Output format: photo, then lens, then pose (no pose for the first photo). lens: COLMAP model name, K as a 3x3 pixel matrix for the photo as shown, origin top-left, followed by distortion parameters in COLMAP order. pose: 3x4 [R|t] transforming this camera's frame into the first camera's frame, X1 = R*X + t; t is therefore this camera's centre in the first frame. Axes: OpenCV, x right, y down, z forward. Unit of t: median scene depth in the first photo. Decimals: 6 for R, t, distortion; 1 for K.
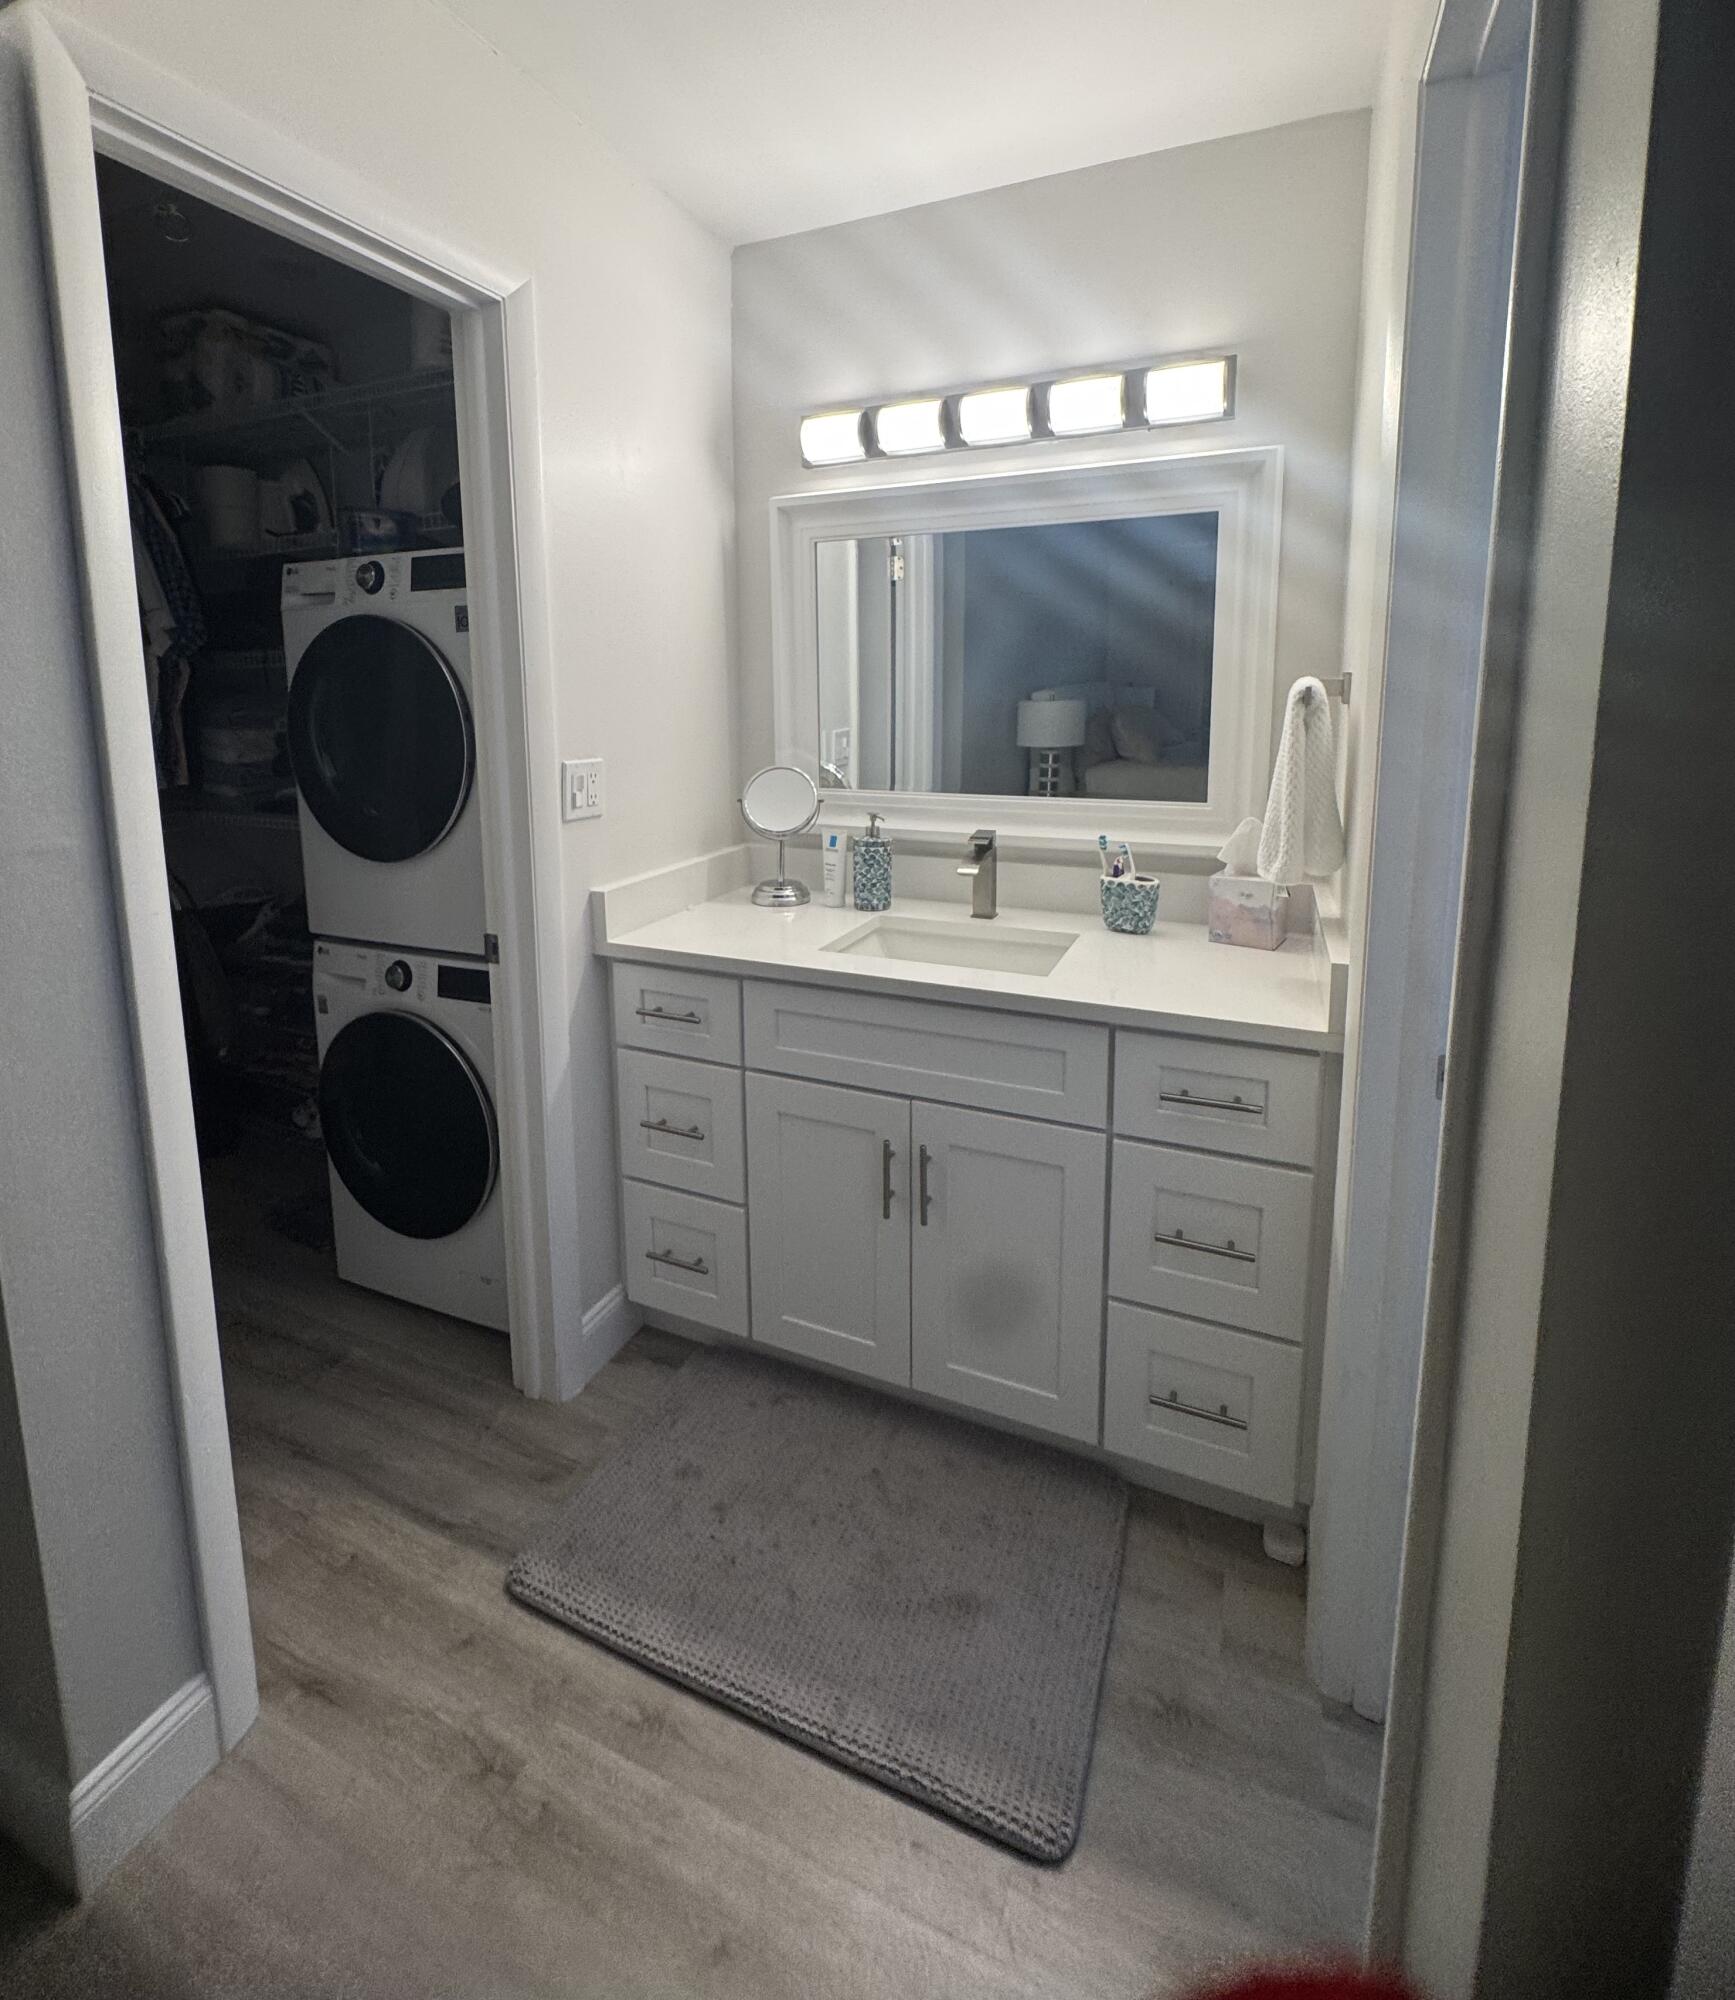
lens RADIAL K [[942.4, 0, 869.5], [0, 942.4, 822.2], [0, 0, 1]] dist [-0.000984, -0.000600]
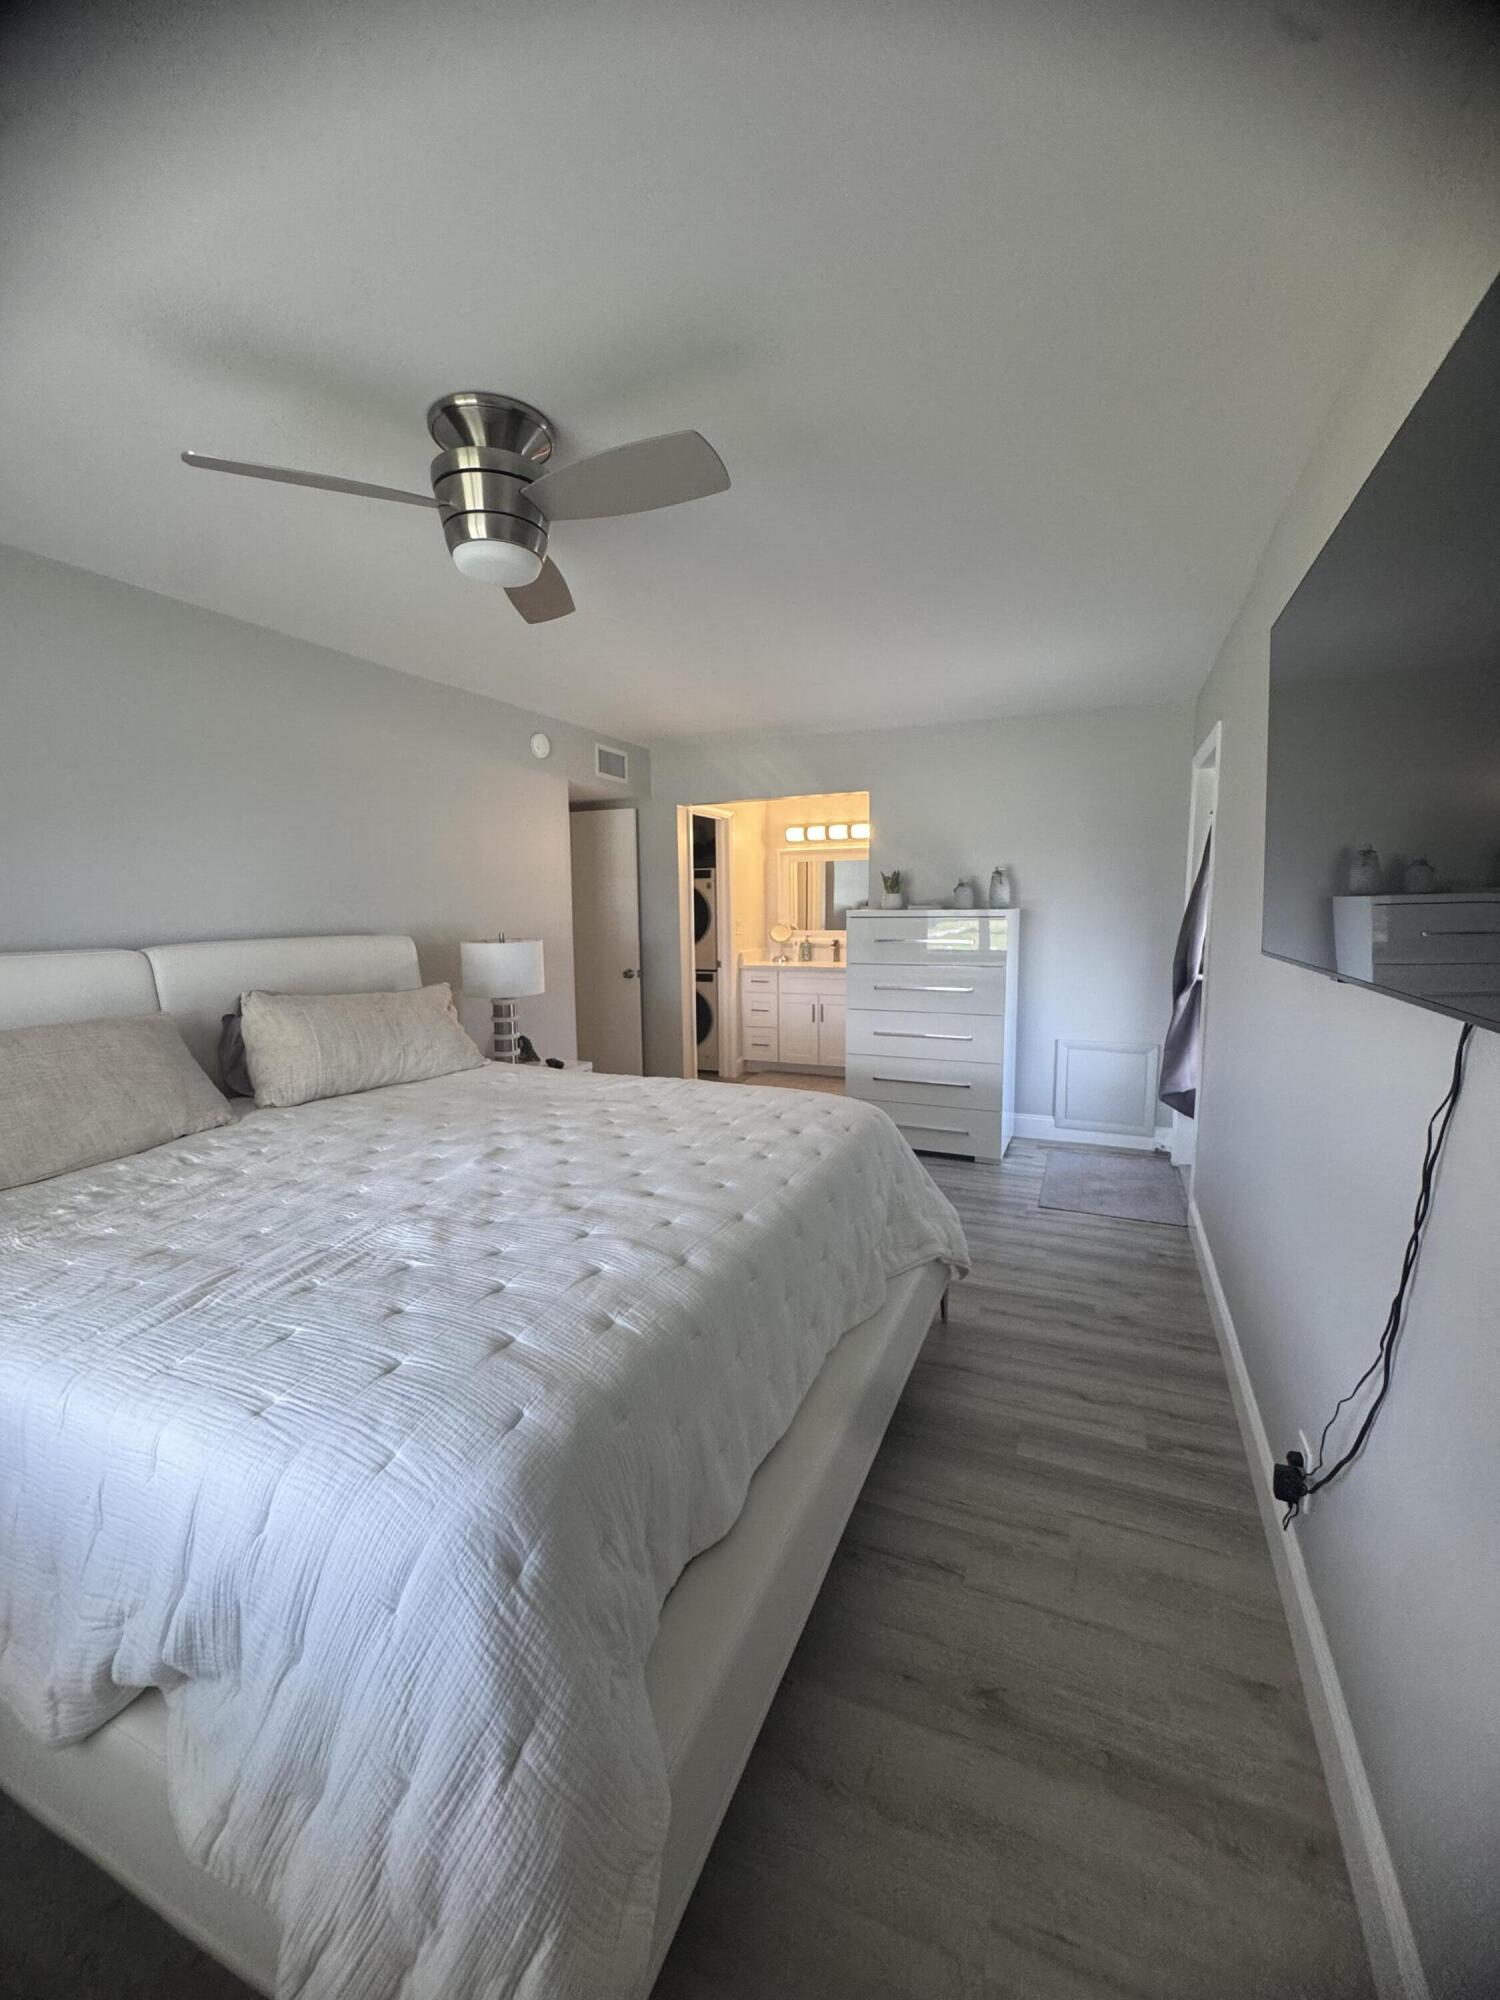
lens RADIAL K [[803.7, 0, 750.0], [0, 803.7, 1000.0], [0, 0, 1]] dist [-0.001007, -0.000172]
pose [[0.999999, 0.000795, -0.001165, -0.228359], [-0.000811, 0.999904, -0.013821, 0.304219], [0.001154, 0.013822, 0.999904, -2.295403]]
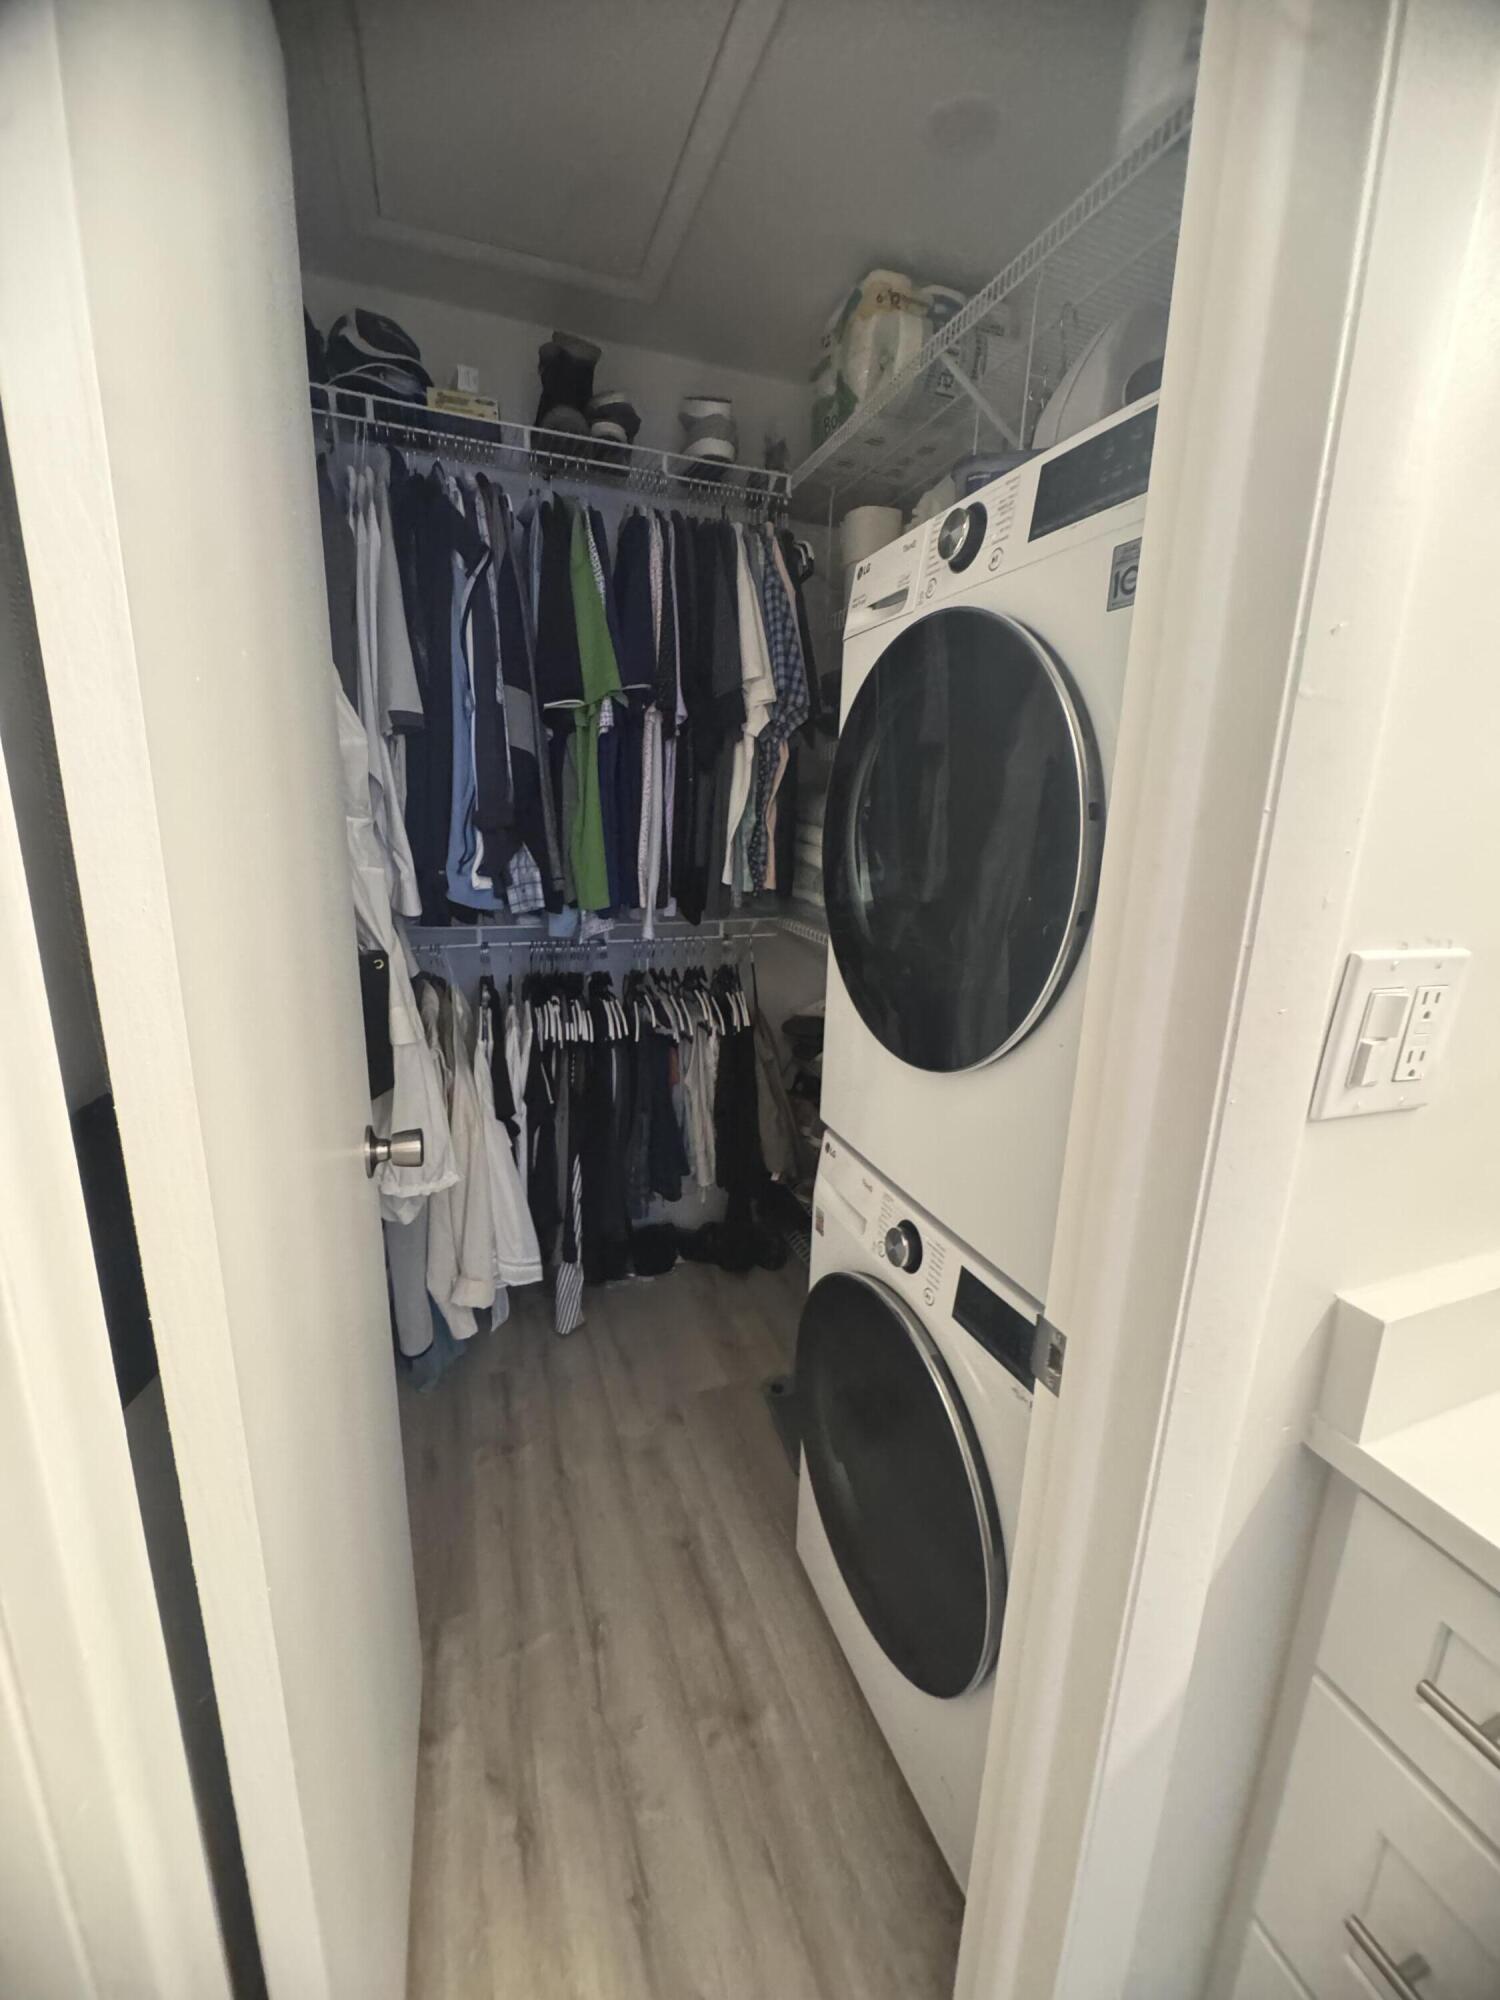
lens RADIAL K [[803.7, 0, 750.0], [0, 803.7, 1000.0], [0, 0, 1]] dist [-0.001007, -0.000172]
pose [[0.687184, 0.190516, -0.701058, -0.237904], [-0.125594, 0.981626, 0.143653, -0.054025], [0.715545, -0.010667, 0.698486, 0.573860]]
